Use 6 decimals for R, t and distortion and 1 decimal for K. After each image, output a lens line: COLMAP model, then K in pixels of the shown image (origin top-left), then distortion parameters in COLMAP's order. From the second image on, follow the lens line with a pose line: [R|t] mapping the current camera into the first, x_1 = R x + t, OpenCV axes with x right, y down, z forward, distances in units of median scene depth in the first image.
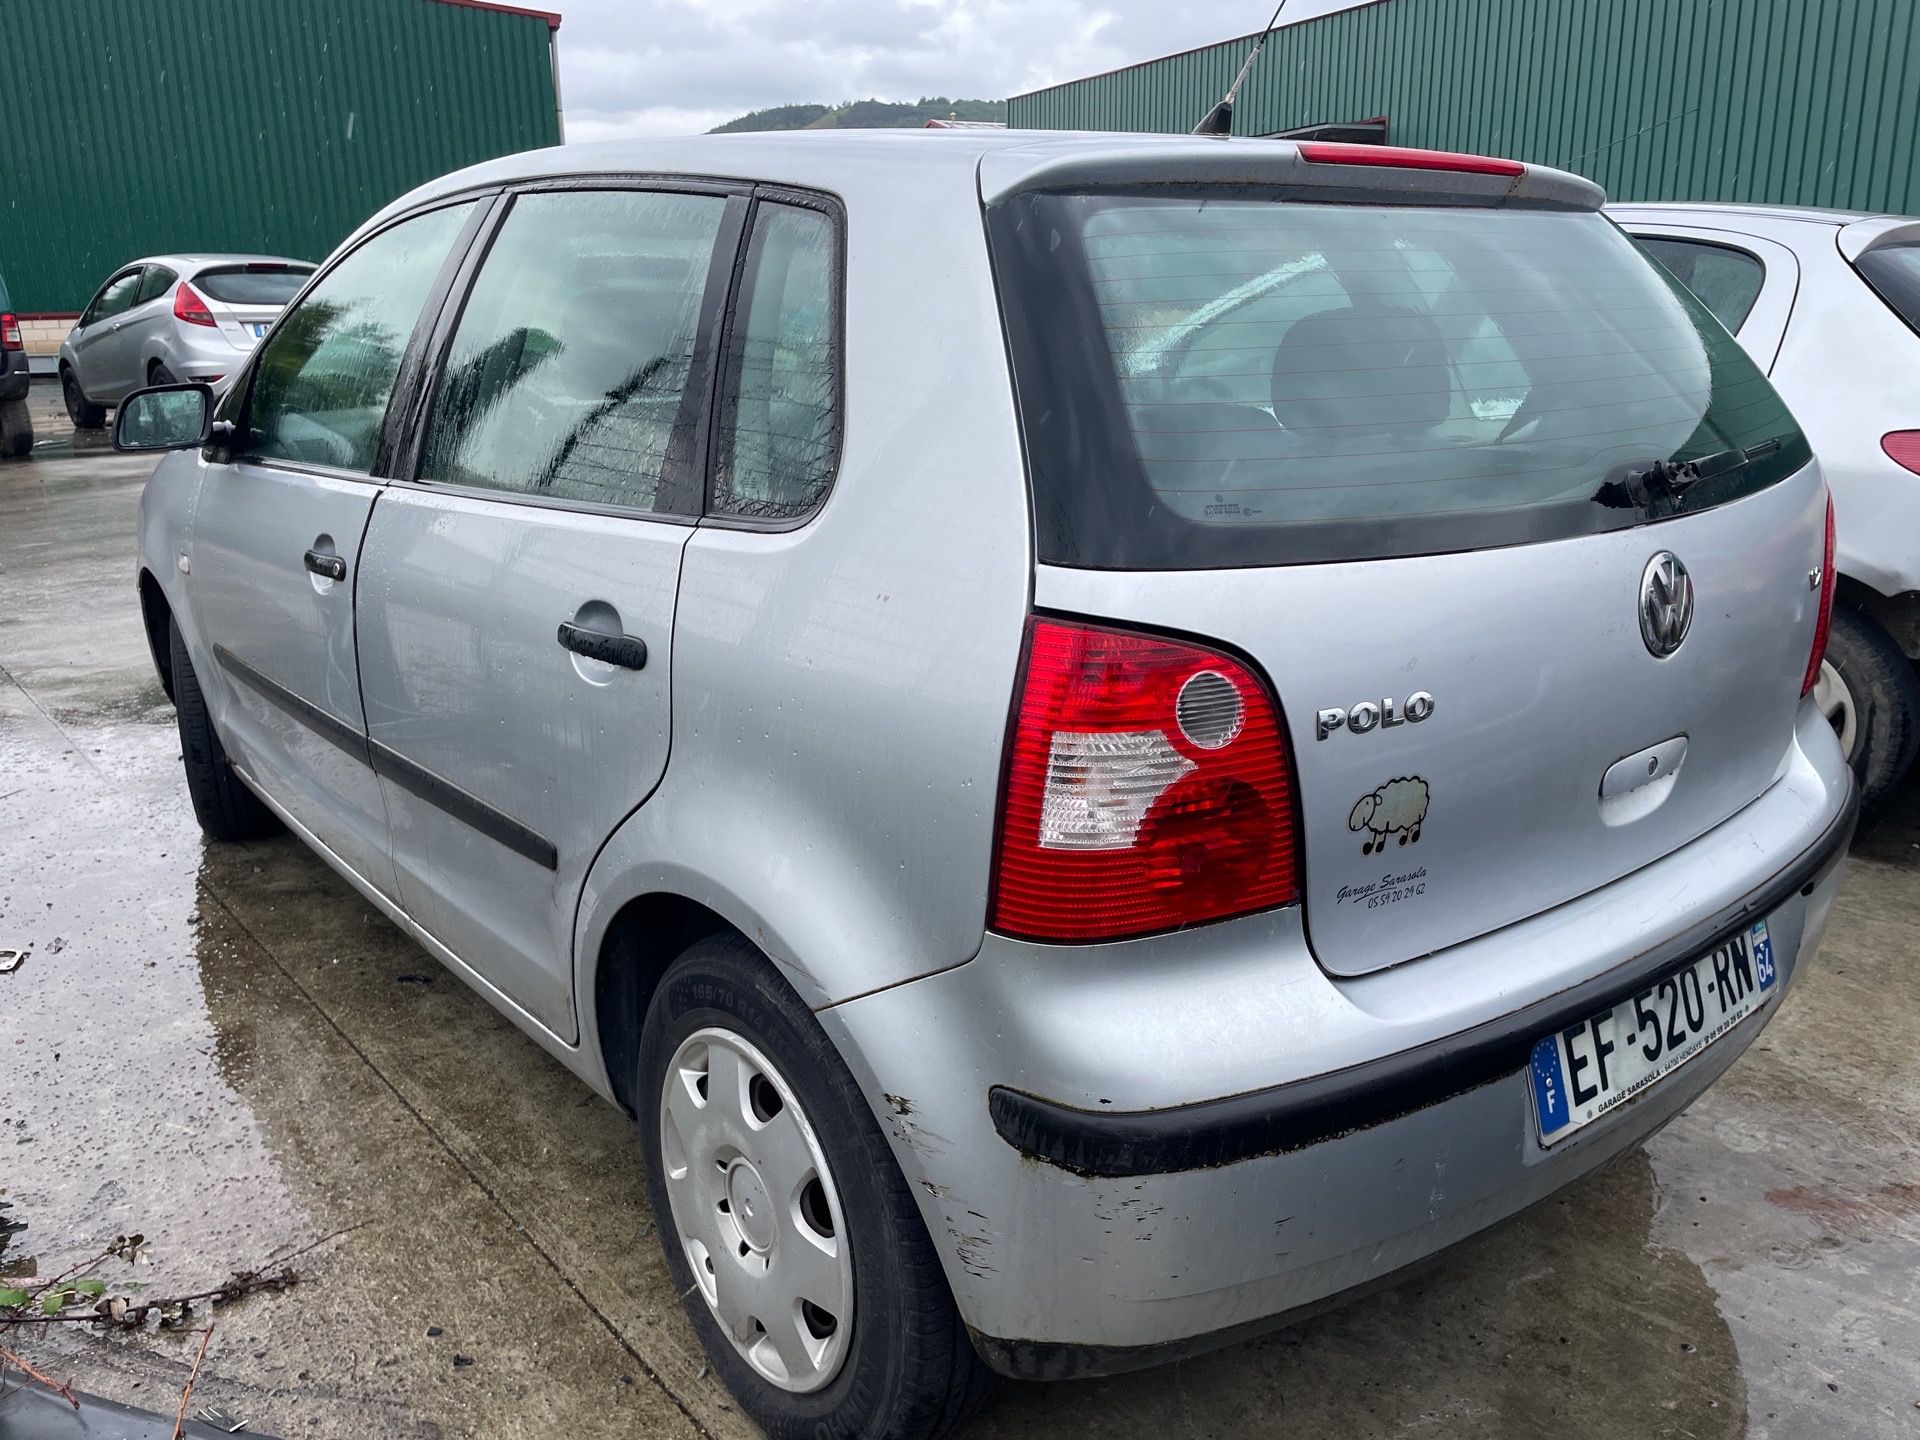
lens RADIAL K [[1480.5, 0, 1016.3], [0, 1480.5, 731.2], [0, 0, 1]] dist [0.105563, -0.136554]
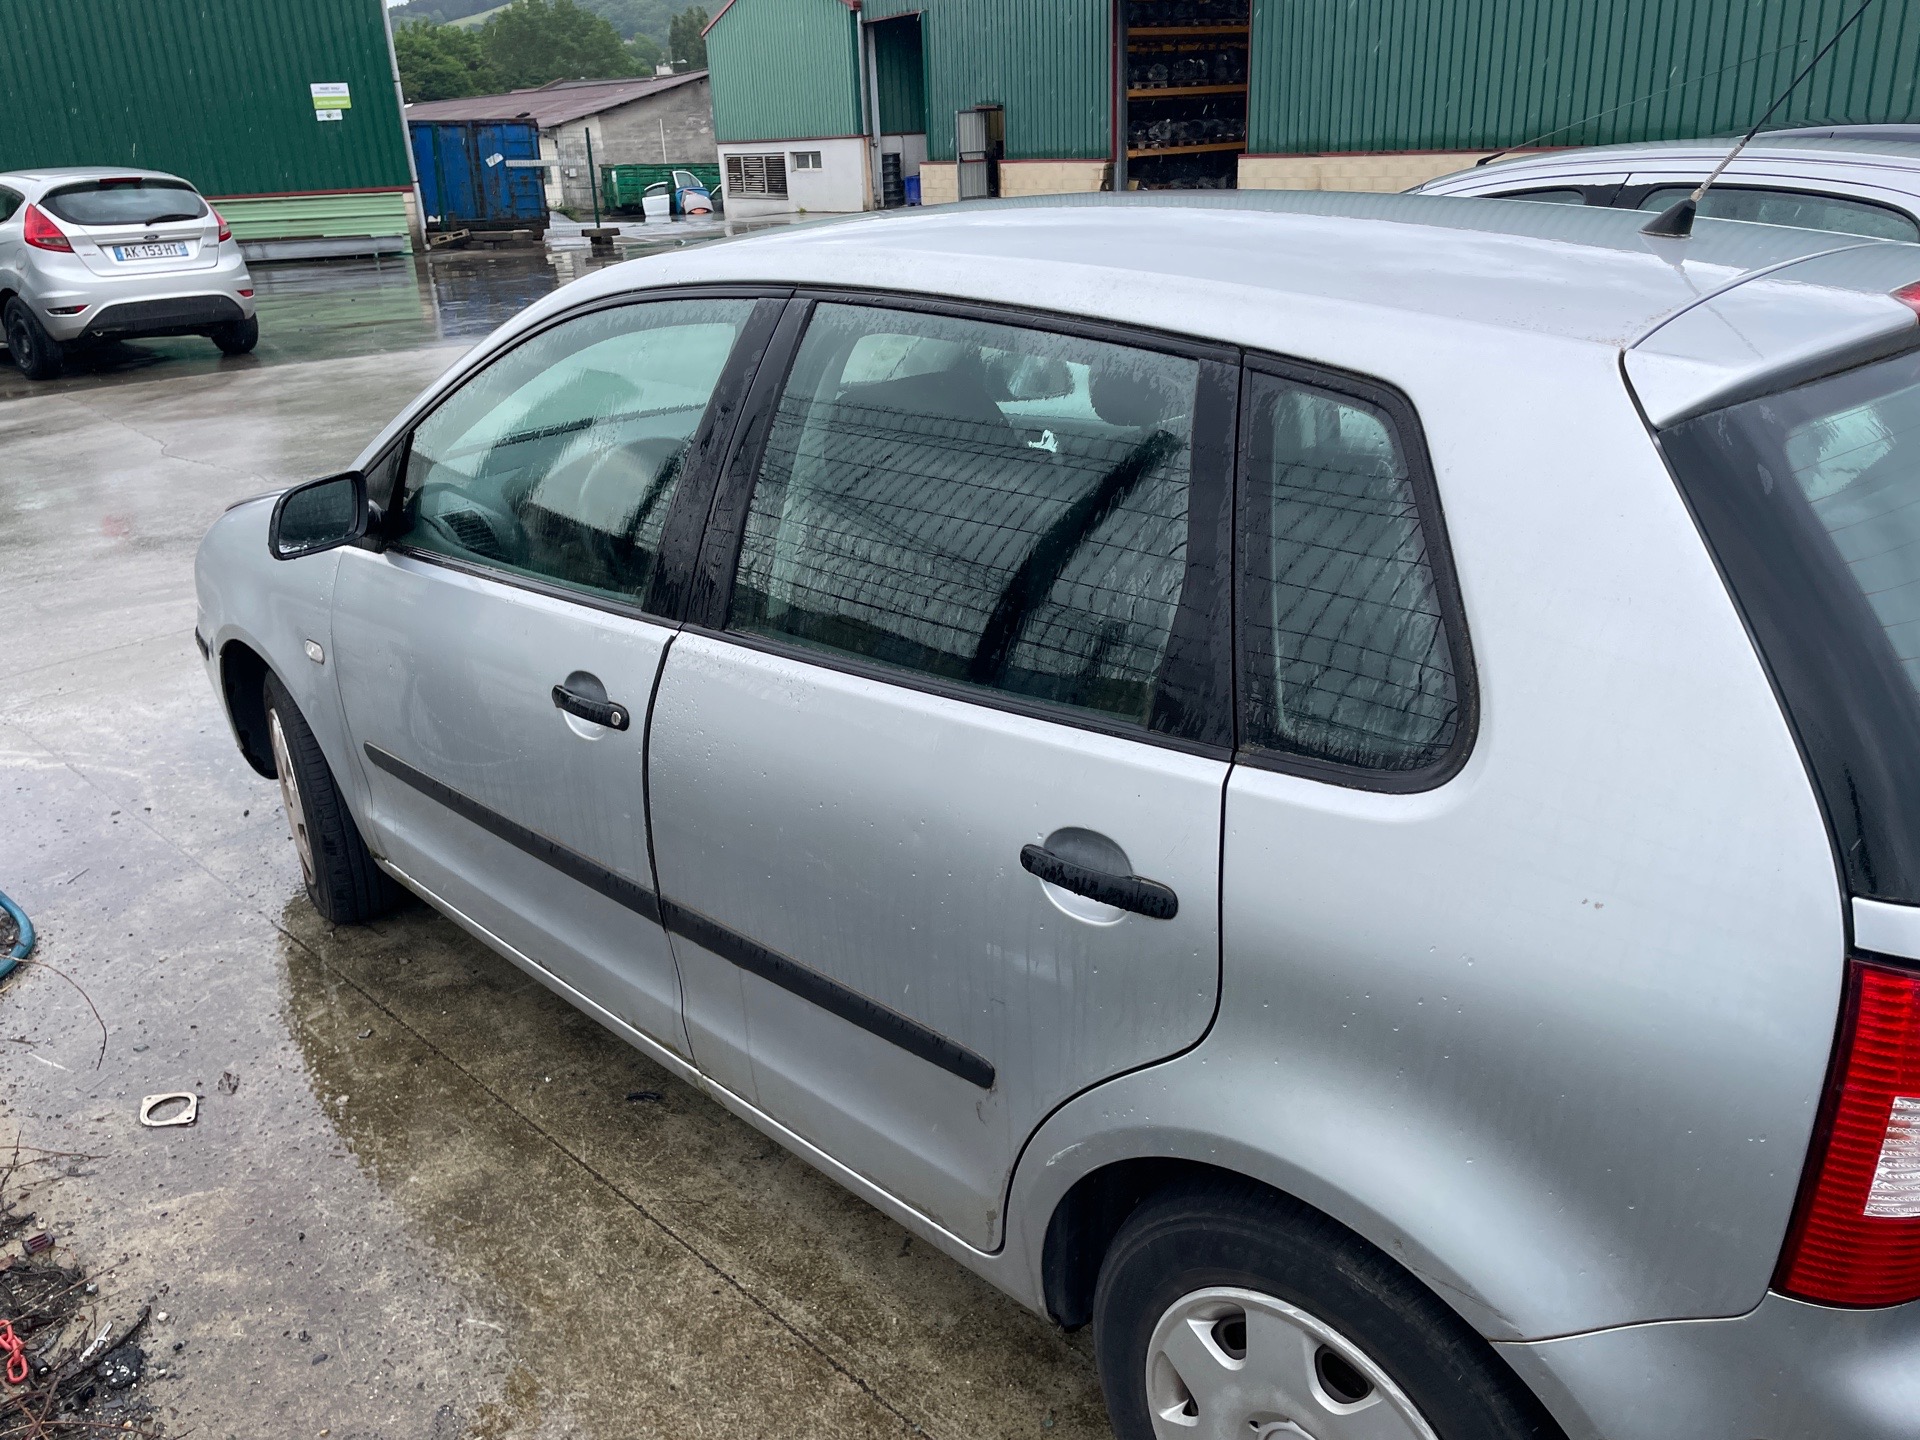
lens RADIAL K [[1487.0, 0, 967.1], [0, 1487.0, 704.6], [0, 0, 1]] dist [0.089886, -0.128216]
pose [[0.995411, -0.067570, 0.067761, -0.304401], [0.061492, 0.994212, 0.088094, -0.183741], [-0.073321, -0.083523, 0.993805, 0.092185]]
